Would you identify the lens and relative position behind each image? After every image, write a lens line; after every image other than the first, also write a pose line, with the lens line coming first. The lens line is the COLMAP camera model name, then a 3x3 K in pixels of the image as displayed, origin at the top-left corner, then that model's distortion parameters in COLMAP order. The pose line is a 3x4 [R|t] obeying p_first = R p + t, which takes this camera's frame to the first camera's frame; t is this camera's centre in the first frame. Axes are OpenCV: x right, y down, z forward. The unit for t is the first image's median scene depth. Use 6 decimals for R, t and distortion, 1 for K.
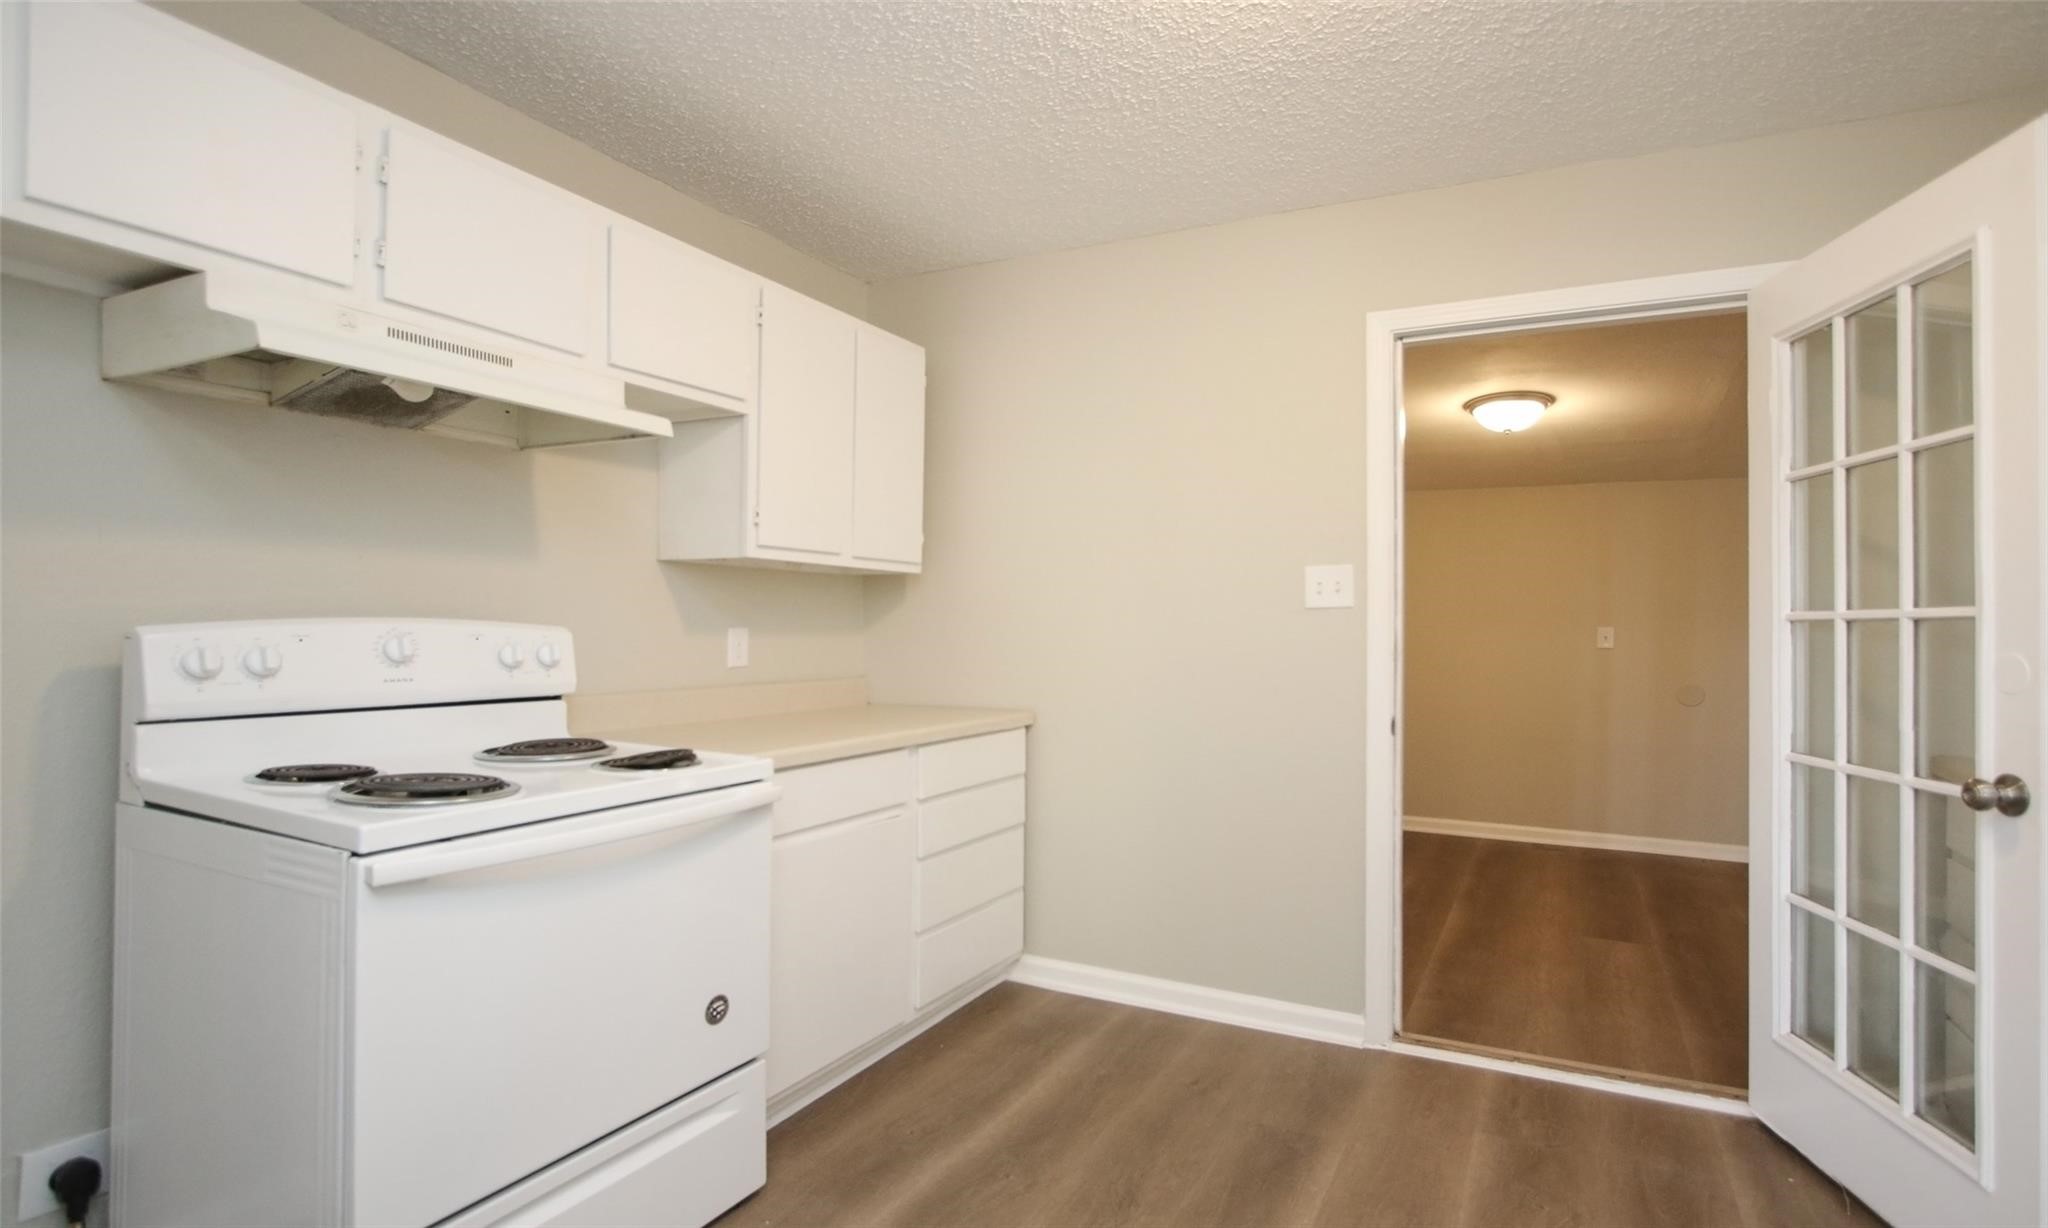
lens RADIAL K [[1070.2, 0, 1026.7], [0, 1070.2, 623.4], [0, 0, 1]] dist [-0.013290, 0.000422]
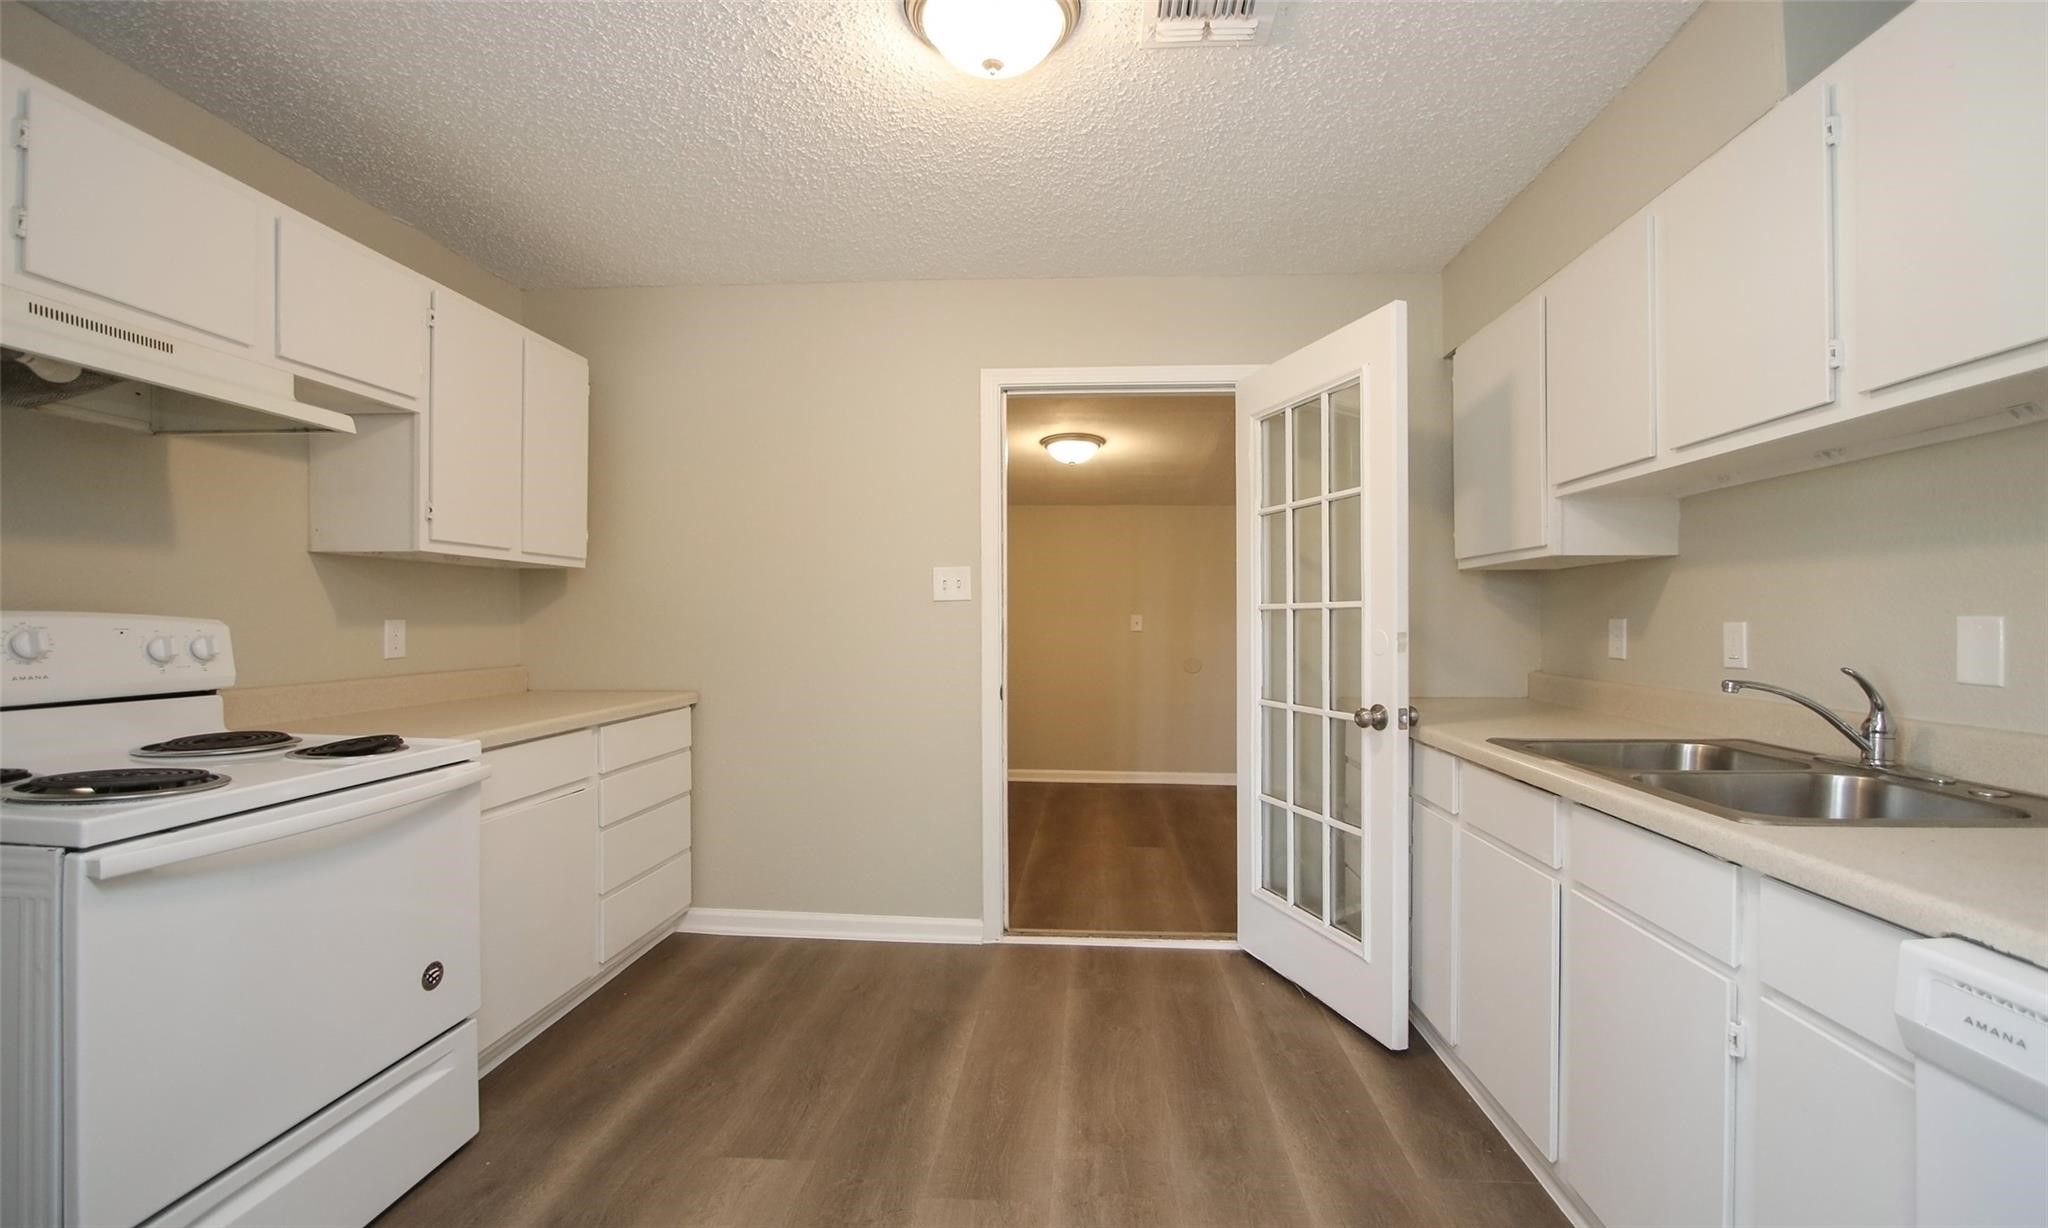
lens RADIAL K [[956.9, 0, 1041.4], [0, 956.9, 624.5], [0, 0, 1]] dist [-0.013399, 0.000221]
pose [[0.917529, -0.008575, 0.397576, -0.087835], [0.003827, 0.999912, 0.012733, -0.000636], [-0.397650, -0.010162, 0.917481, -0.096207]]
